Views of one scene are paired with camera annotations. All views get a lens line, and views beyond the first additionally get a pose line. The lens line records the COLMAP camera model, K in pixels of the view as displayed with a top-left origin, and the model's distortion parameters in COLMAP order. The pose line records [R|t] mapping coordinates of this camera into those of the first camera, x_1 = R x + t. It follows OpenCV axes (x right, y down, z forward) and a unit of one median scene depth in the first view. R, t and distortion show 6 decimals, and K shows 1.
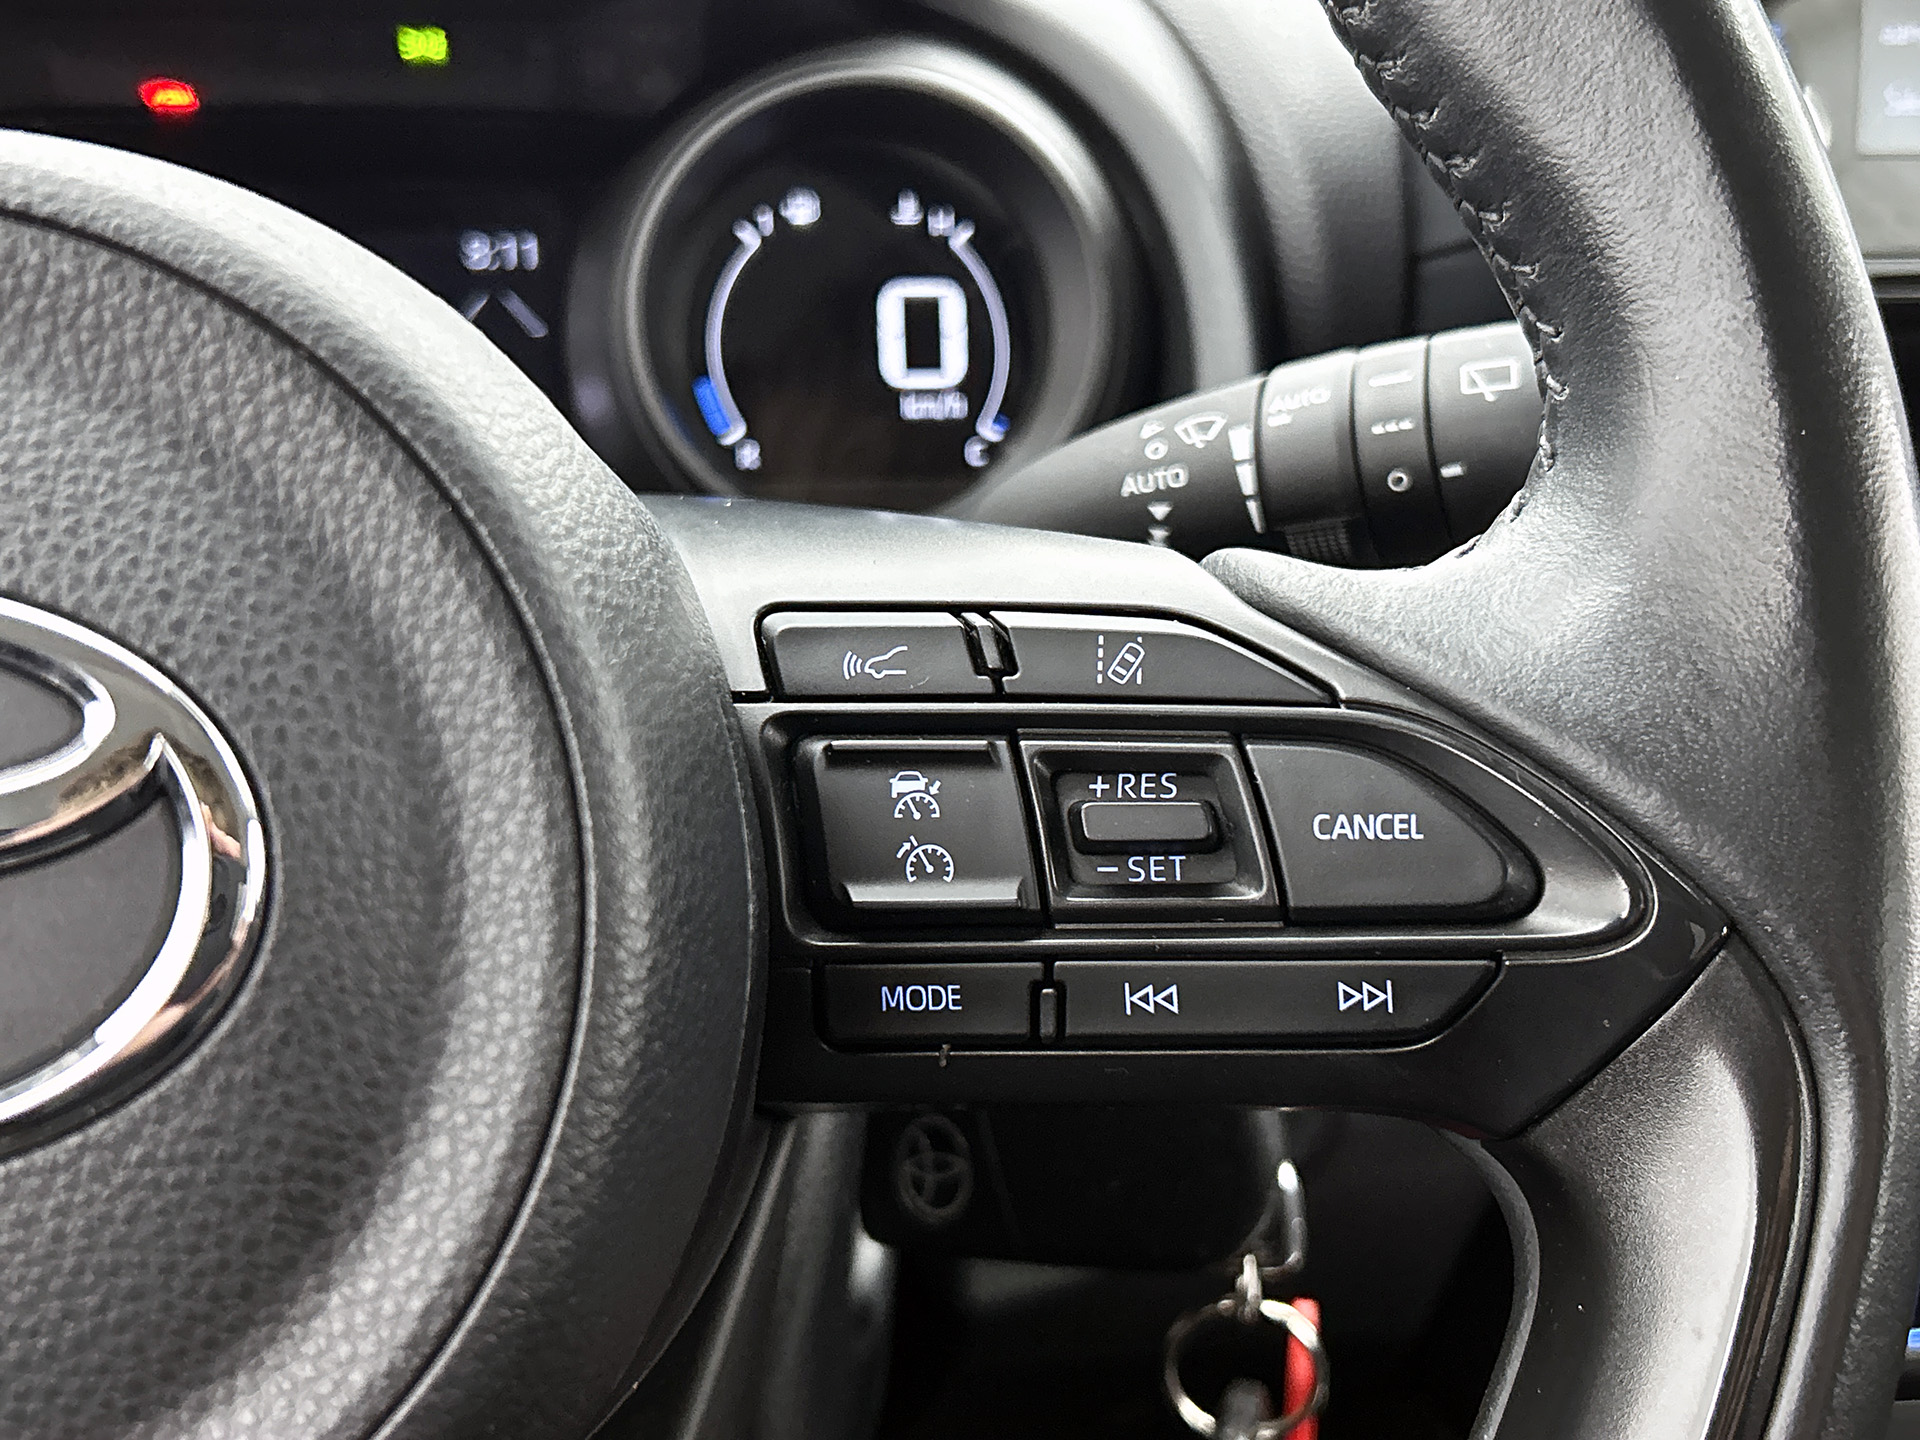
lens RADIAL K [[2176.7, 0, 971.0], [0, 2176.7, 725.8], [0, 0, 1]] dist [0.062443, 0.000000]
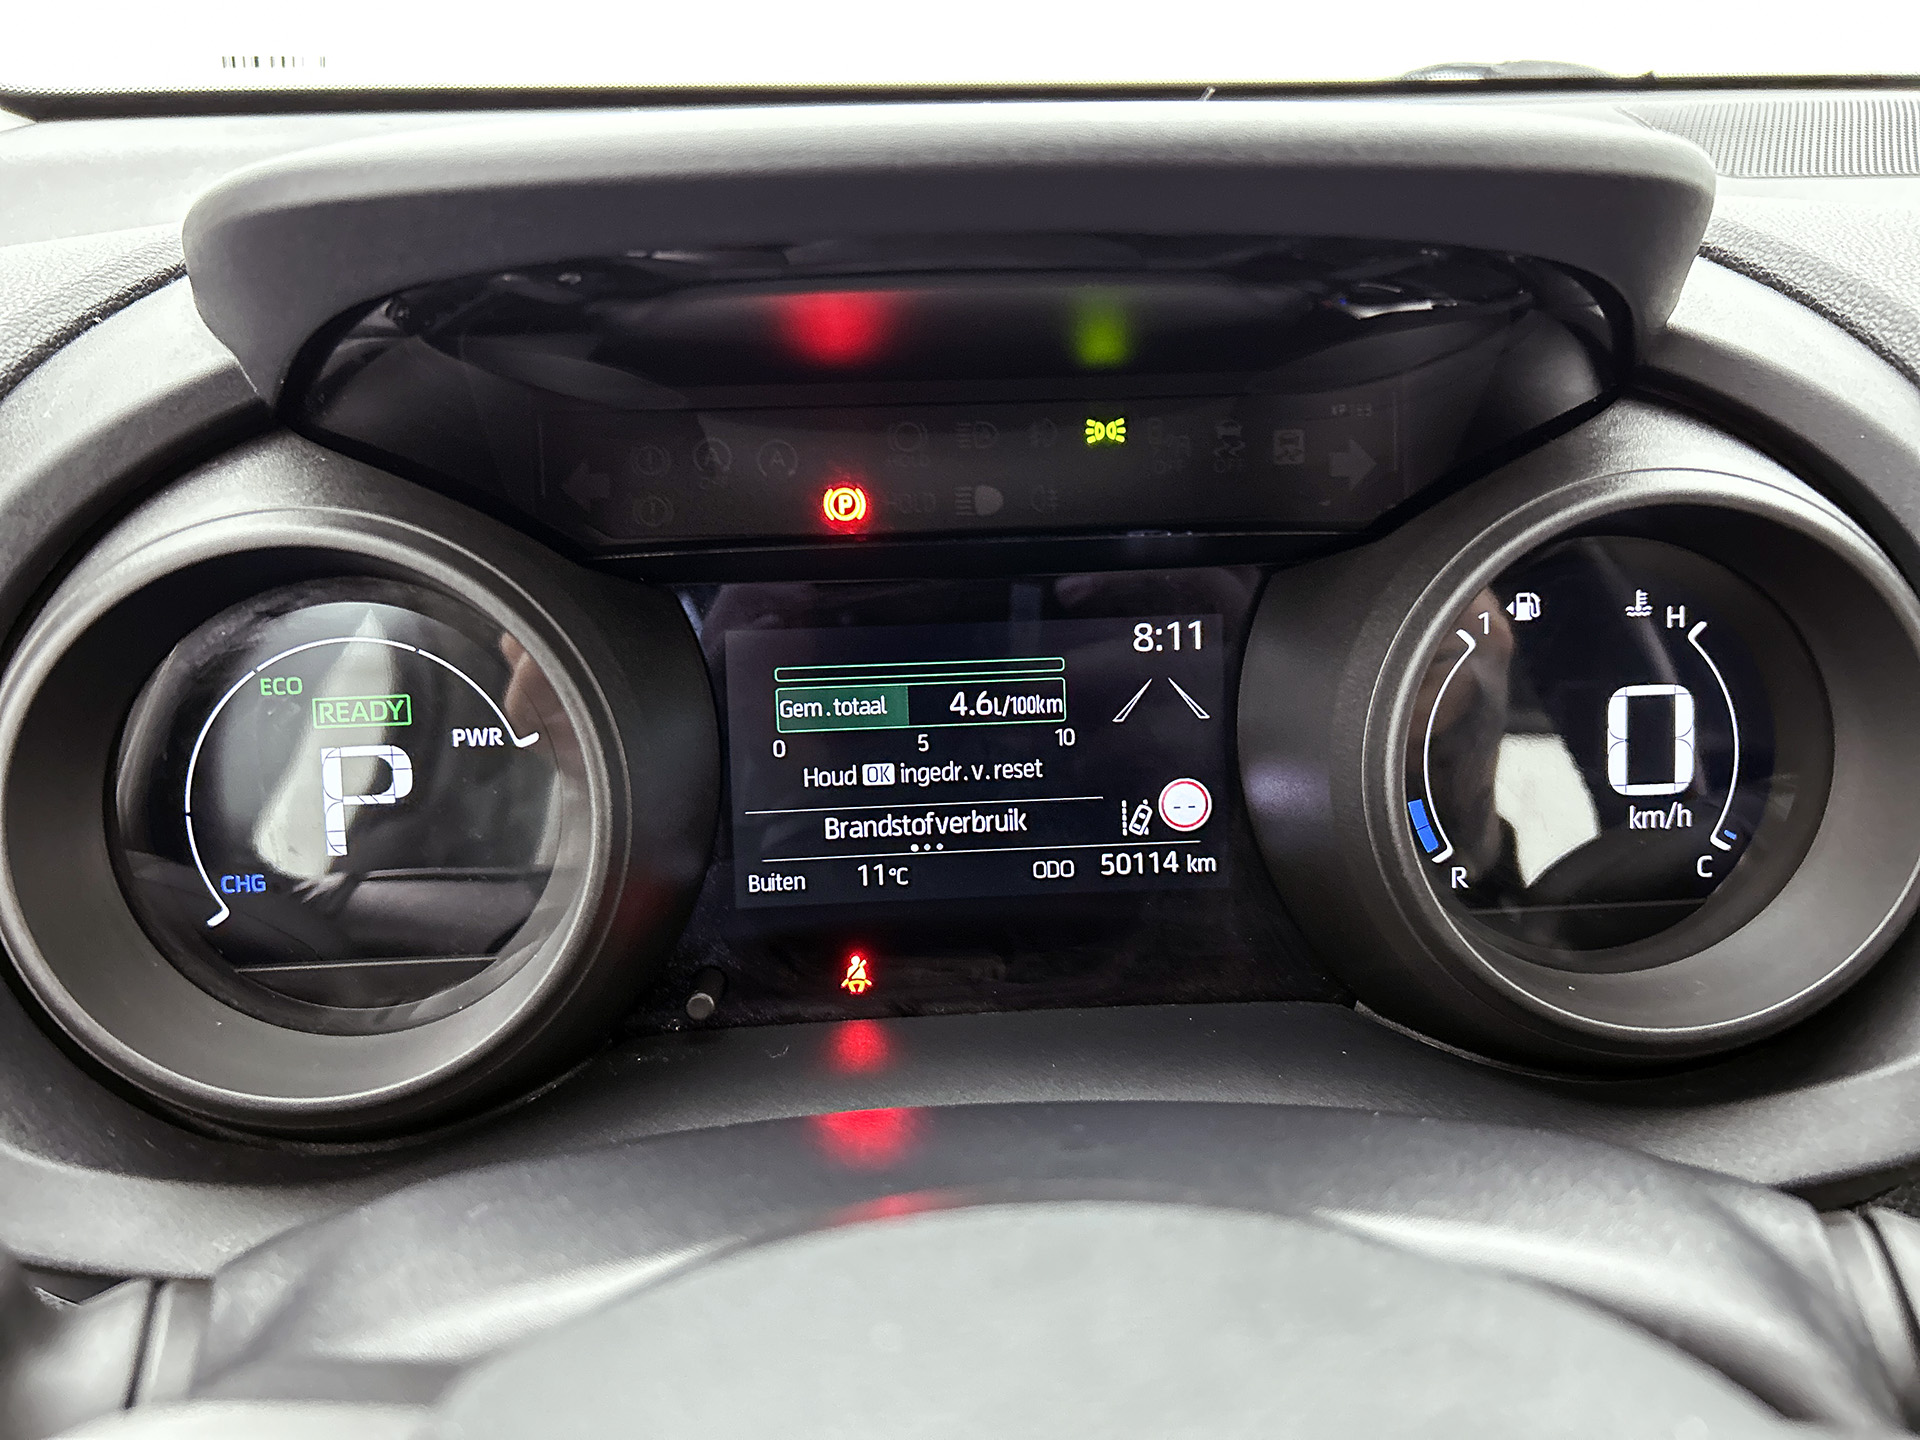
lens RADIAL K [[1456.6, 0, 966.1], [0, 1456.6, 707.3], [0, 0, 1]] dist [0.042060, -0.045347]
pose [[0.994177, 0.013087, -0.106965, -0.473849], [-0.006626, 0.998144, 0.060537, -0.451903], [0.107559, -0.059476, 0.992418, 0.737211]]
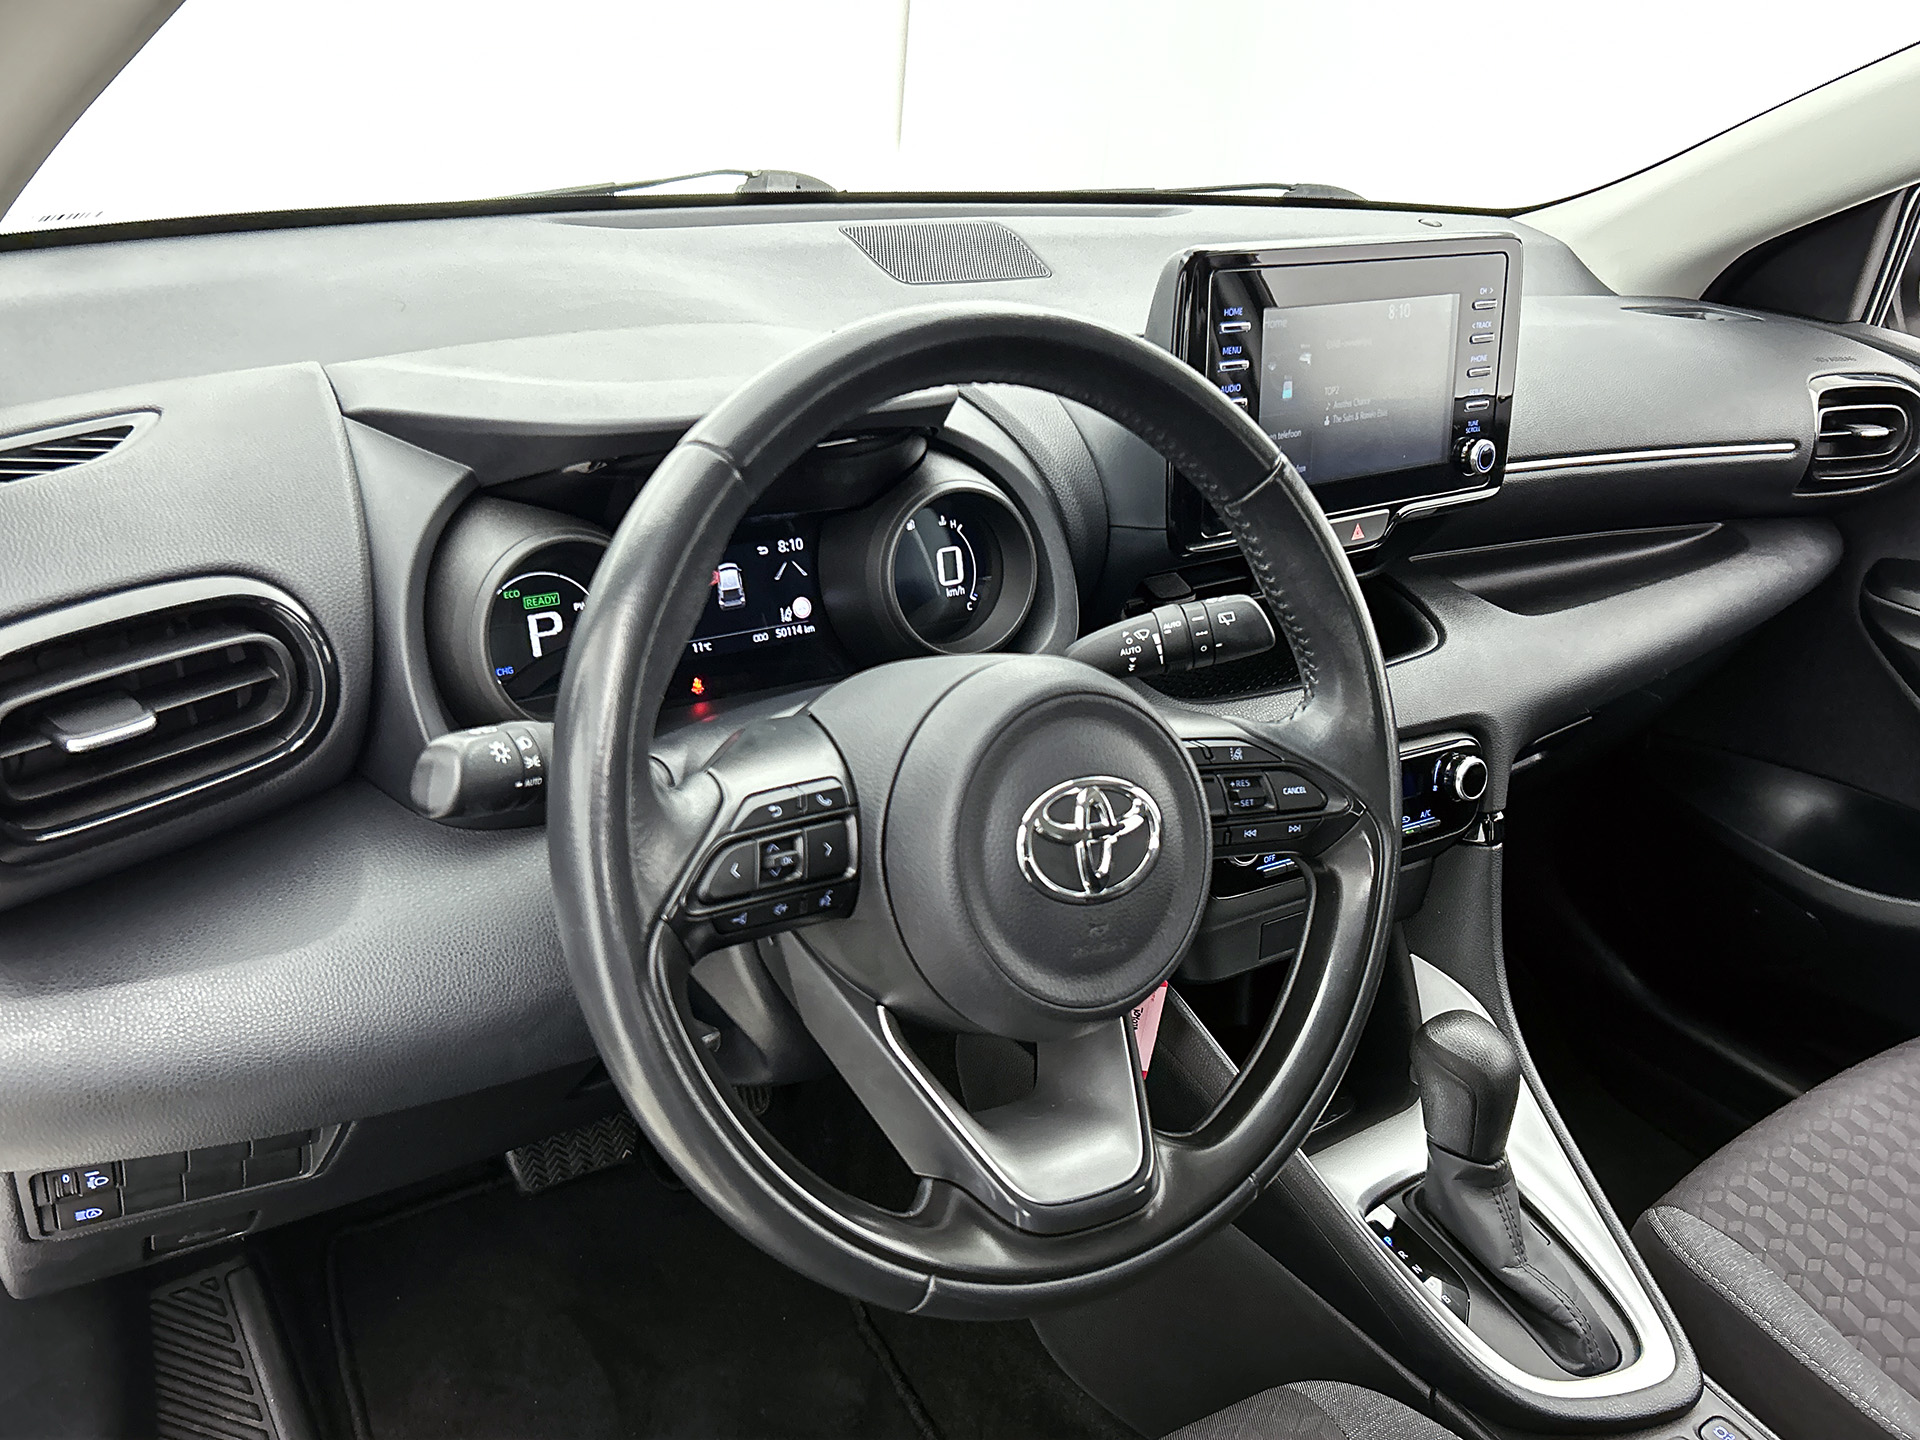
lens RADIAL K [[1647.2, 0, 939.0], [0, 1647.2, 706.8], [0, 0, 1]] dist [0.010171, -0.024749]
pose [[0.902831, -0.124174, 0.411675, -1.749277], [0.073196, 0.987803, 0.137430, -0.568134], [-0.423719, -0.093943, 0.900909, -1.616939]]
